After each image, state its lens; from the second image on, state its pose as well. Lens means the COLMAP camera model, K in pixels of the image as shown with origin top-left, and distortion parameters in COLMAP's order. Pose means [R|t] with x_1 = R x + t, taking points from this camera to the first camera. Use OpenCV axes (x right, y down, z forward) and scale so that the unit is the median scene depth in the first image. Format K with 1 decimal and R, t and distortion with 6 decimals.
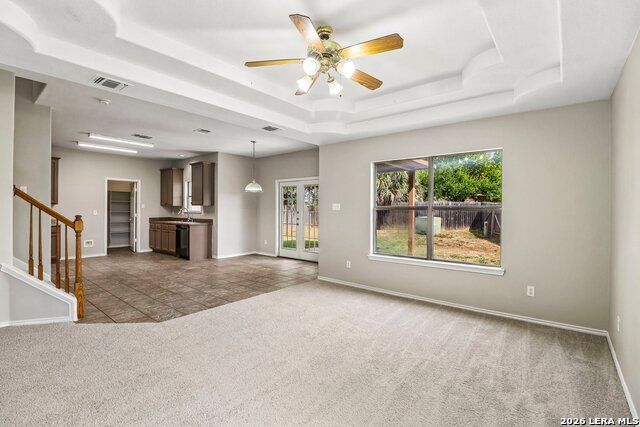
lens RADIAL K [[297.5, 0, 316.6], [0, 297.5, 209.2], [0, 0, 1]] dist [-0.003686, -0.003202]
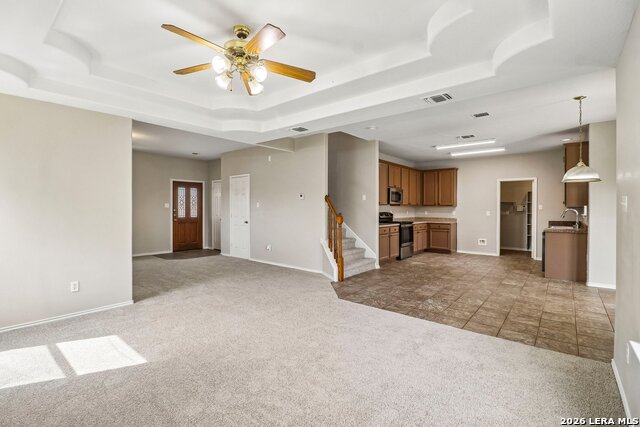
lens RADIAL K [[297.5, 0, 315.1], [0, 297.5, 213.0], [0, 0, 1]] dist [-0.003686, -0.003202]
pose [[-0.005878, 0.011221, -0.999920, 0.446814], [-0.005380, 0.999922, 0.011252, 0.001462], [0.999968, 0.005446, -0.005817, 0.547760]]
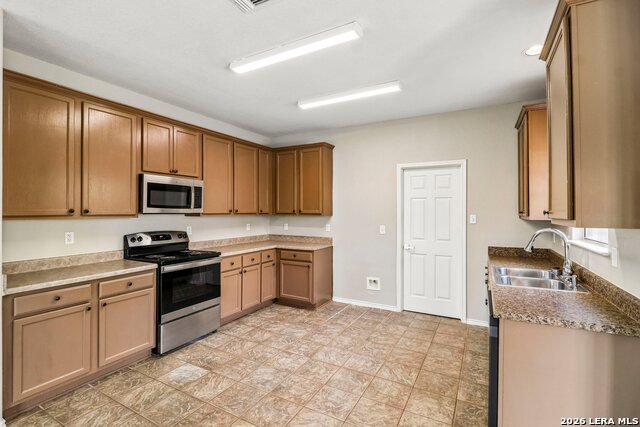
lens RADIAL K [[297.5, 0, 316.4], [0, 297.5, 209.9], [0, 0, 1]] dist [-0.003686, -0.003202]
pose [[0.182348, -0.009545, -0.983188, -0.307466], [-0.002113, 0.999947, -0.010100, -0.028531], [0.983232, 0.003919, 0.182318, 1.092460]]
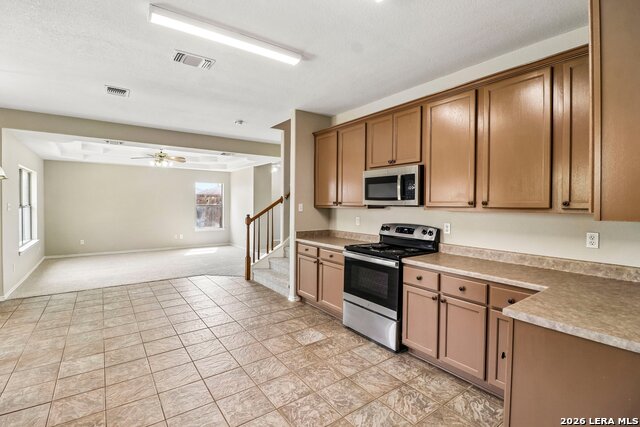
lens RADIAL K [[297.5, 0, 318.4], [0, 297.5, 209.5], [0, 0, 1]] dist [-0.003686, -0.003202]
pose [[-0.968058, -0.014270, 0.250321, -0.962714], [-0.008635, 0.999684, 0.023595, -0.031598], [-0.250578, 0.020680, -0.967875, 1.517343]]
